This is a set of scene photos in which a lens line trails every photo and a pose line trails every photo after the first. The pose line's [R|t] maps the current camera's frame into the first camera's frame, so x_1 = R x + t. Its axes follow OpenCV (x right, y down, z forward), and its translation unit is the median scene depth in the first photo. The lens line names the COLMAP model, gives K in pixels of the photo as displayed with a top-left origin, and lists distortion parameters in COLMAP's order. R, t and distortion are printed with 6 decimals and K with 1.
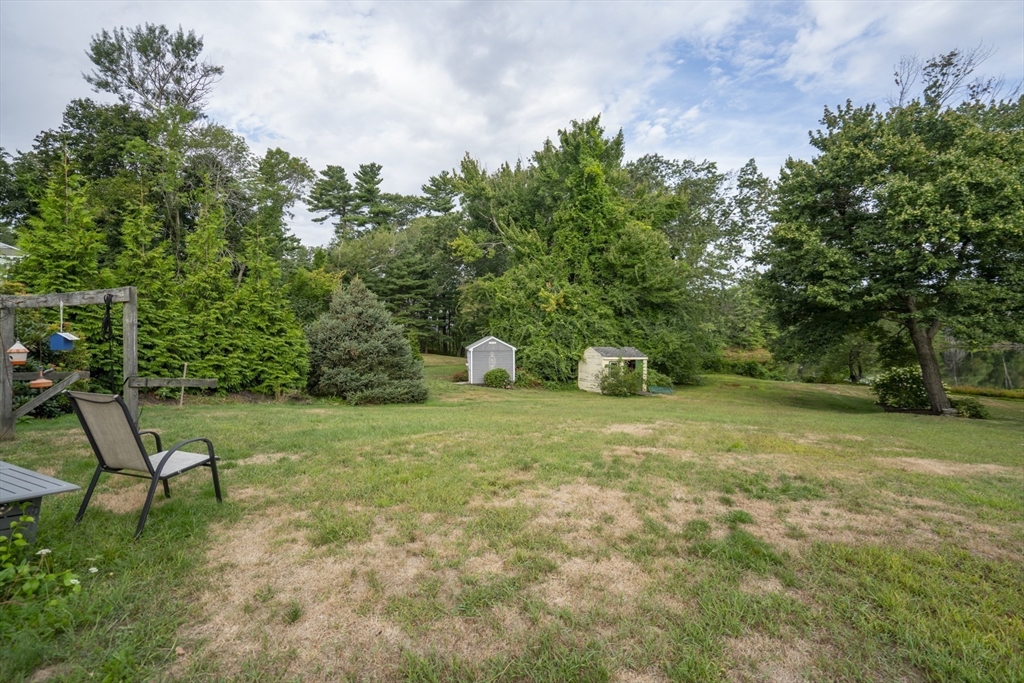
lens RADIAL K [[488.1, 0, 513.6], [0, 488.1, 345.5], [0, 0, 1]] dist [-0.057494, 0.023619]
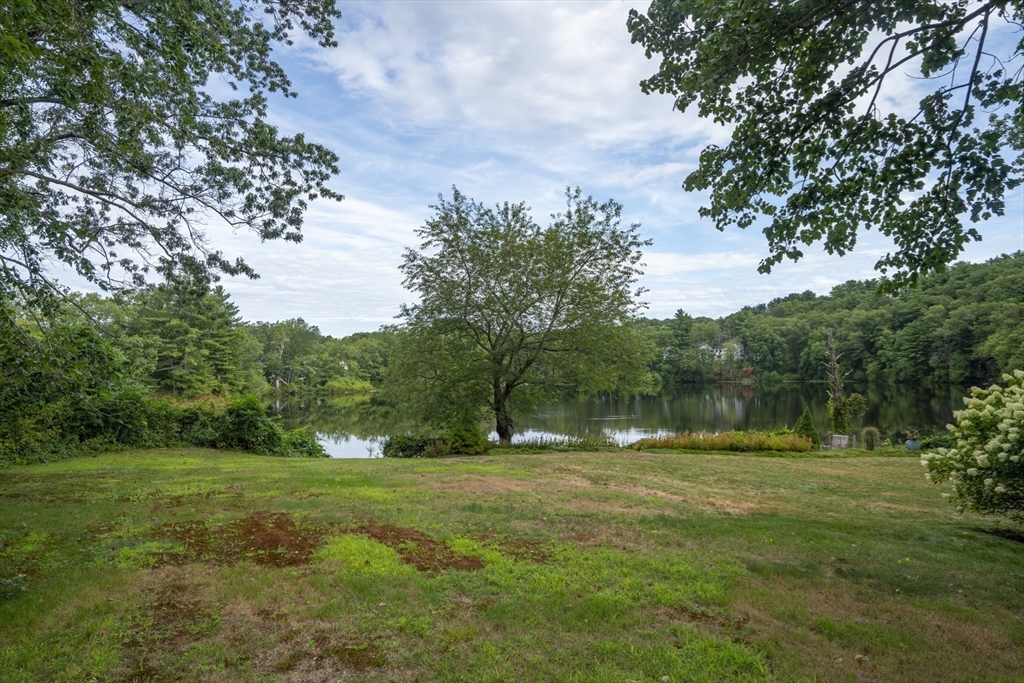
lens RADIAL K [[656.1, 0, 496.1], [0, 656.1, 343.7], [0, 0, 1]] dist [0.001007, 0.000506]
pose [[0.616875, 0.039218, 0.786083, 0.415387], [0.026840, 0.997129, -0.070810, 0.049049], [-0.786603, 0.064780, 0.614051, 0.984899]]
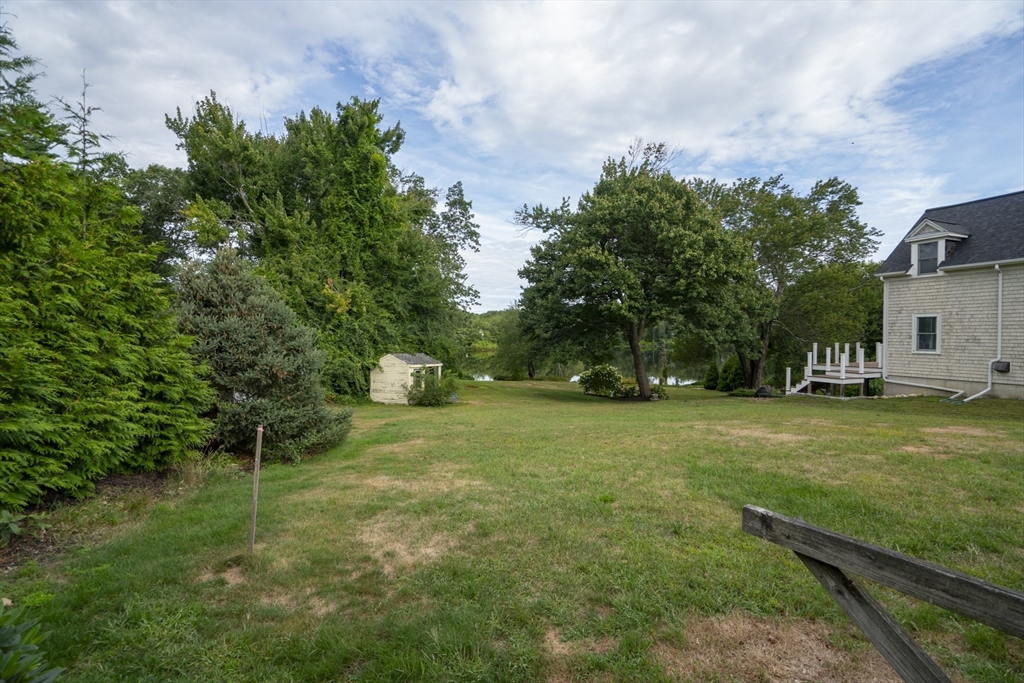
lens RADIAL K [[471.9, 0, 512.8], [0, 471.9, 341.9], [0, 0, 1]] dist [-0.050238, 0.019074]
pose [[0.735156, 0.001011, 0.677897, -0.232583], [0.008926, 0.999898, -0.011170, -0.006655], [-0.677839, 0.014263, 0.735072, 0.180784]]
